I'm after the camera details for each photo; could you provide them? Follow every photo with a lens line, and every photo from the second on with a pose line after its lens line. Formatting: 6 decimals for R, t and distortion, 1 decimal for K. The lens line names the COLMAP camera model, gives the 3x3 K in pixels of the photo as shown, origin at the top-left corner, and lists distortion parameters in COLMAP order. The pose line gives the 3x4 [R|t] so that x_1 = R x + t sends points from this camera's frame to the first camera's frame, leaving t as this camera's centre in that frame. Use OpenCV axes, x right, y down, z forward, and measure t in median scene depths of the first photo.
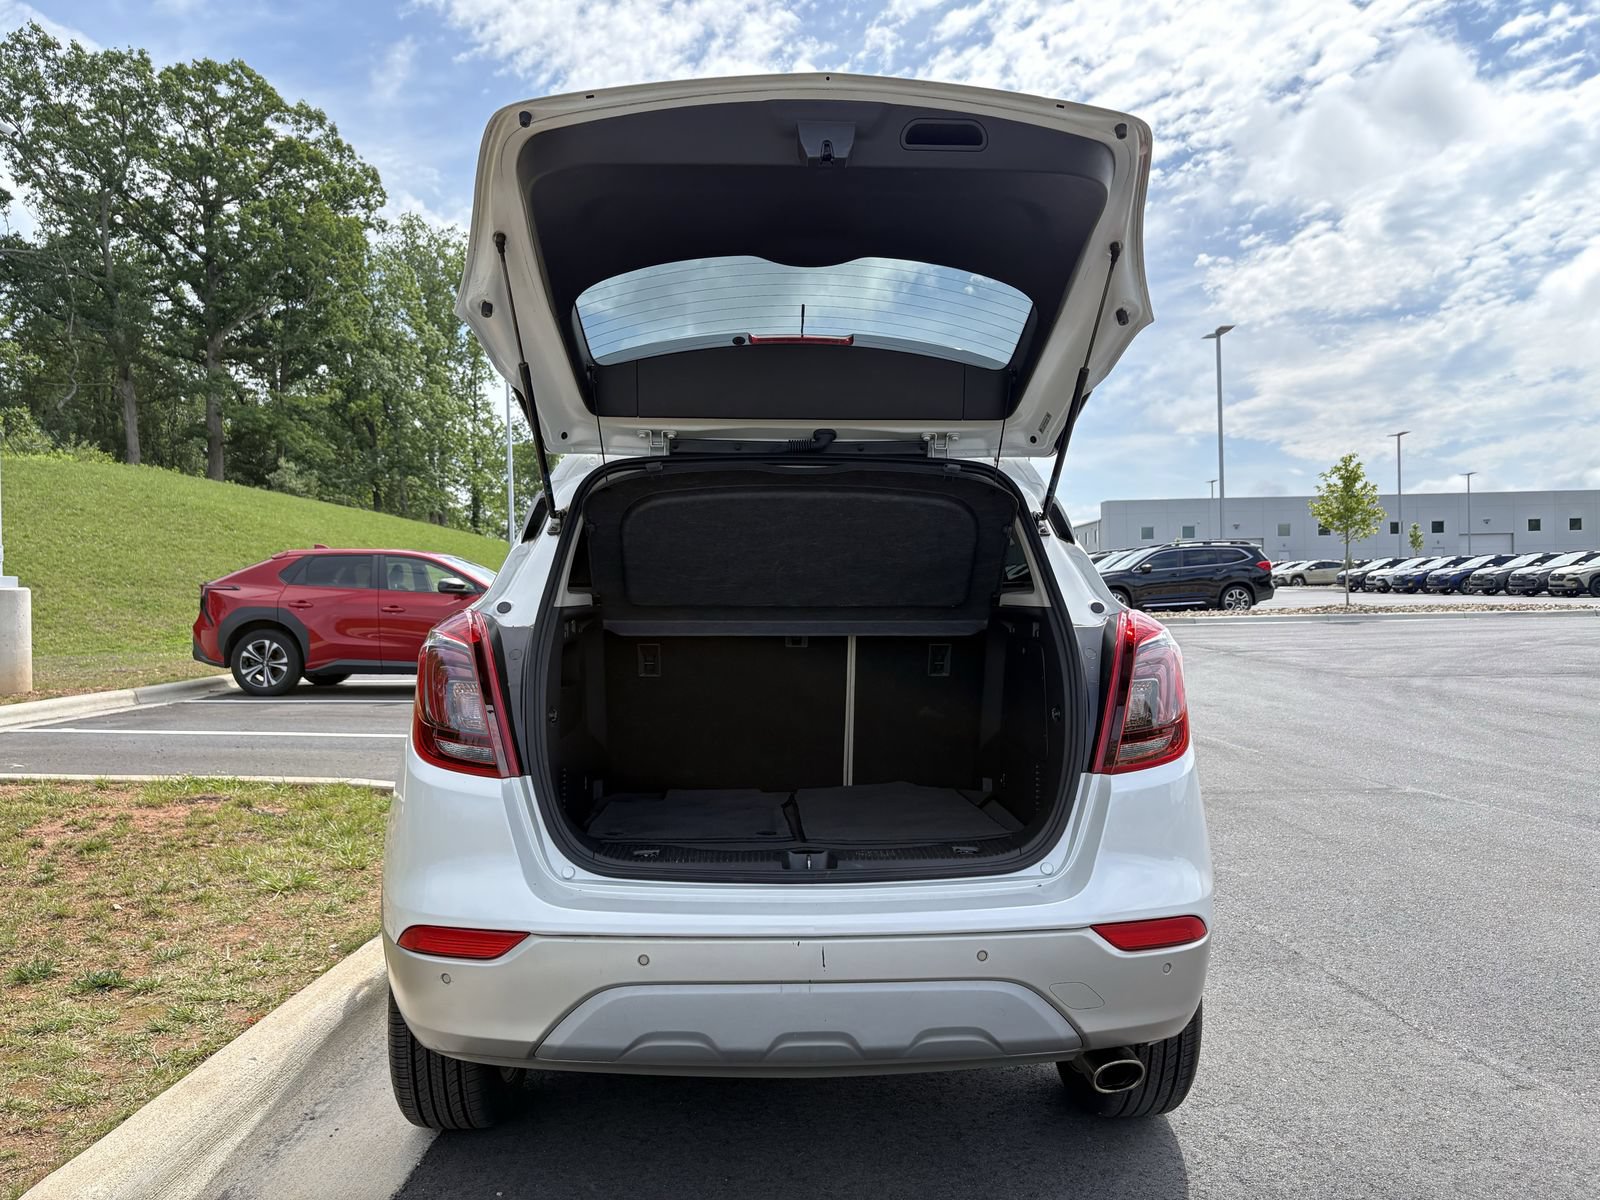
lens RADIAL K [[1196.8, 0, 802.6], [0, 1196.8, 606.8], [0, 0, 1]] dist [0.029256, -0.022825]
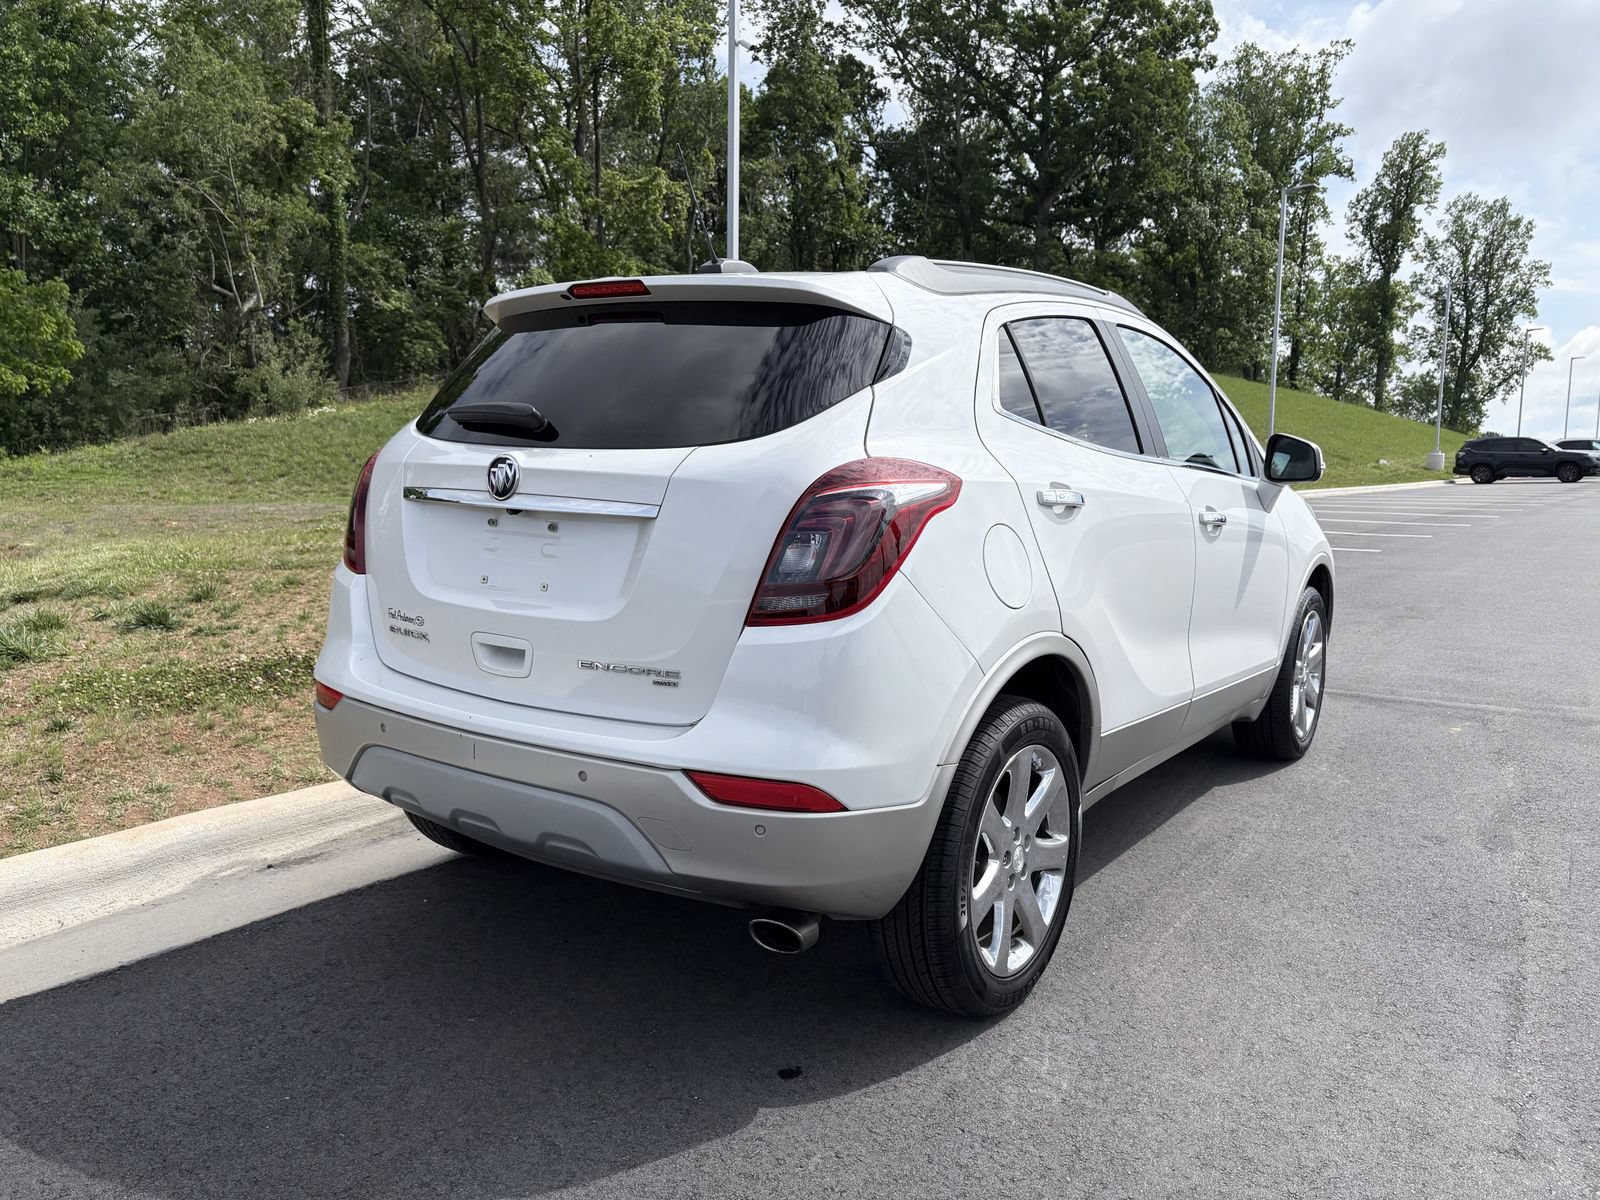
lens RADIAL K [[1196.8, 0, 802.6], [0, 1196.8, 606.8], [0, 0, 1]] dist [0.029256, -0.022825]
pose [[0.791980, 0.101079, -0.602122, 0.148097], [-0.028907, 0.991303, 0.128388, 0.000191], [0.609862, -0.084275, 0.788014, 0.047711]]
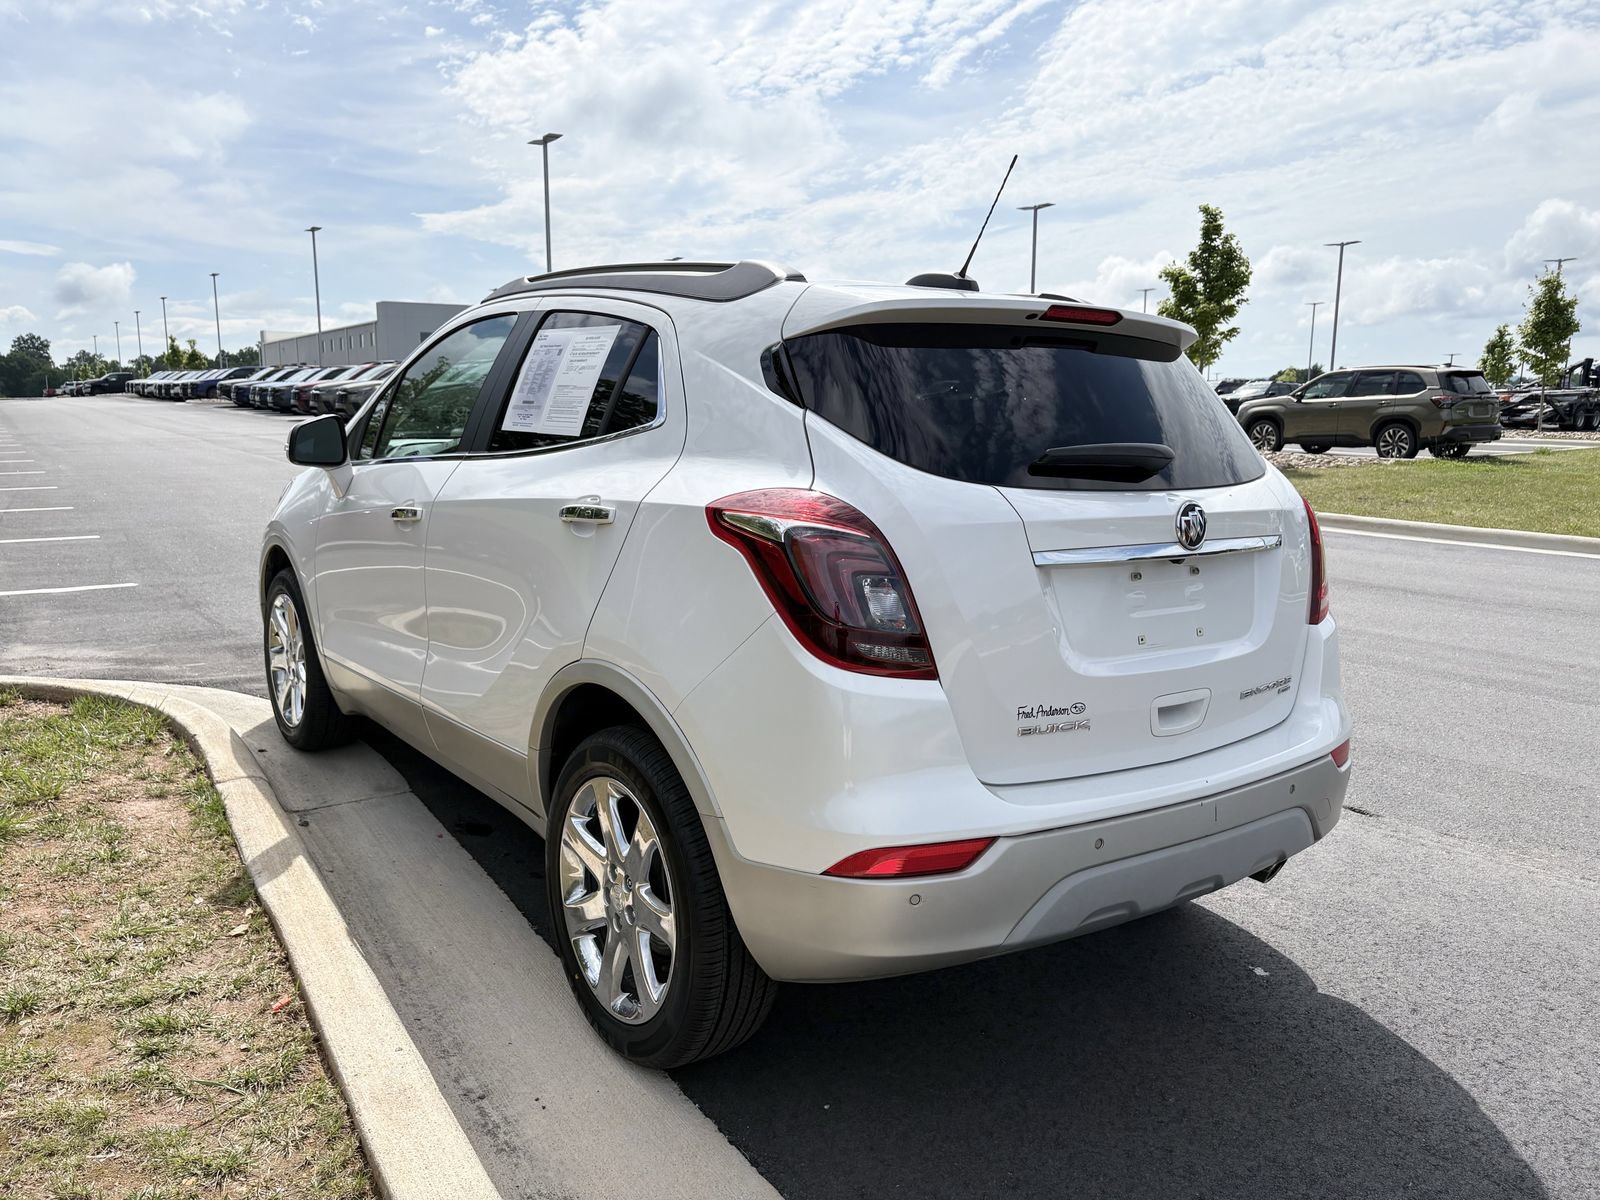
lens RADIAL K [[1196.8, 0, 802.6], [0, 1196.8, 606.8], [0, 0, 1]] dist [0.029256, -0.022825]
pose [[0.836573, -0.067699, 0.543656, -0.138733], [-0.018963, 0.988163, 0.152231, -0.008197], [-0.547527, -0.137662, 0.825387, 0.051980]]
